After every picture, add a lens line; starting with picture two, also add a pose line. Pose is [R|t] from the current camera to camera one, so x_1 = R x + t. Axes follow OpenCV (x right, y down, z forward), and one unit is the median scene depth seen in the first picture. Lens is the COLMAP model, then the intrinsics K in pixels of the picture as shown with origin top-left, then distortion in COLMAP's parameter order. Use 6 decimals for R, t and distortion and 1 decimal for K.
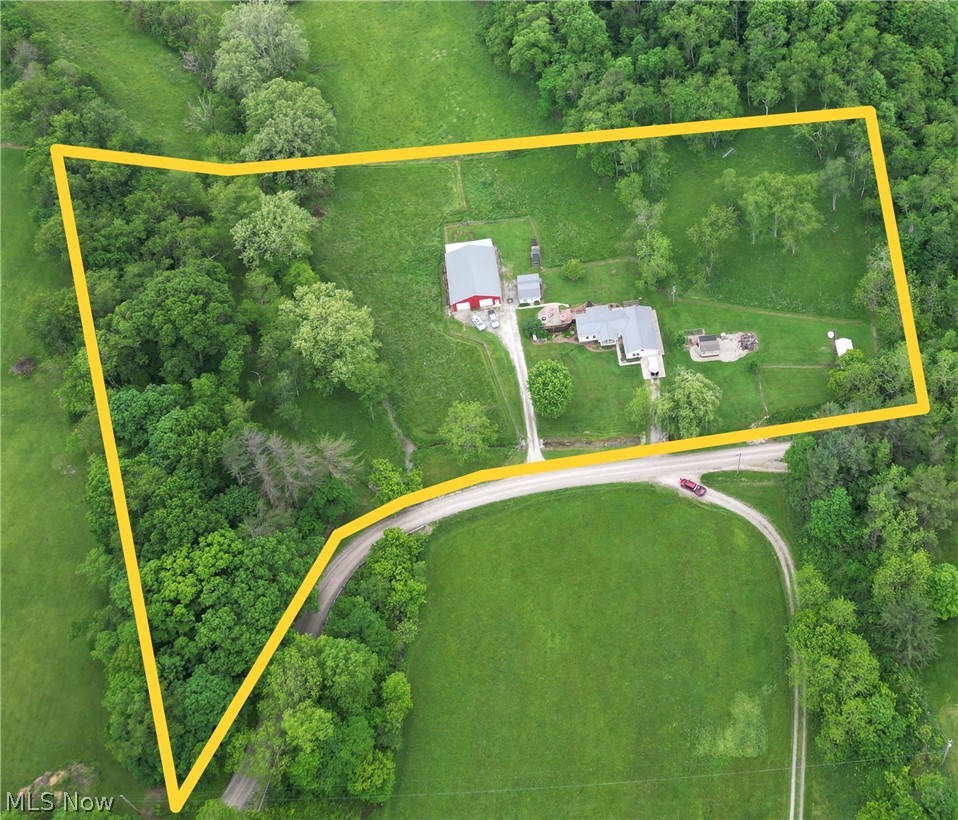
lens RADIAL K [[4819.4, 0, 479.0], [0, 4819.4, 410.0], [0, 0, 1]] dist [0.025157, 9.291920]
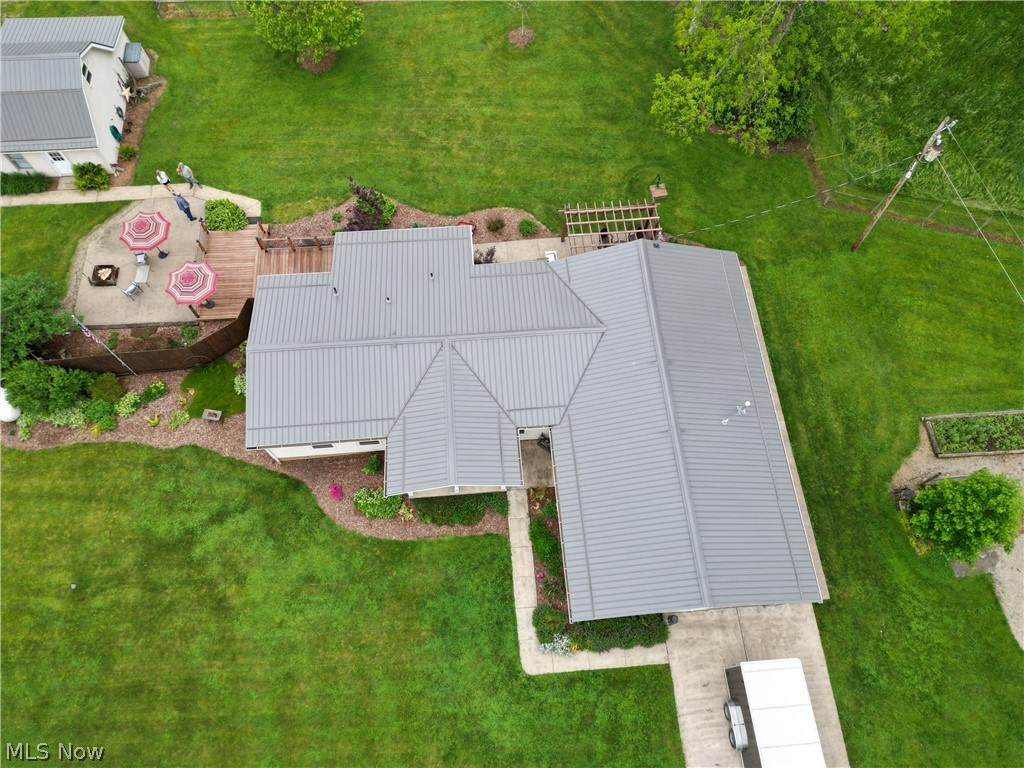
lens RADIAL K [[713.2, 0, 512.0], [0, 713.2, 384.0], [0, 0, 1]] dist [0.038142, -0.006707]
pose [[0.997592, 0.051882, 0.046029, 0.027446], [-0.062084, 0.963842, 0.259143, -0.023072], [-0.030920, -0.261377, 0.964742, 0.983031]]
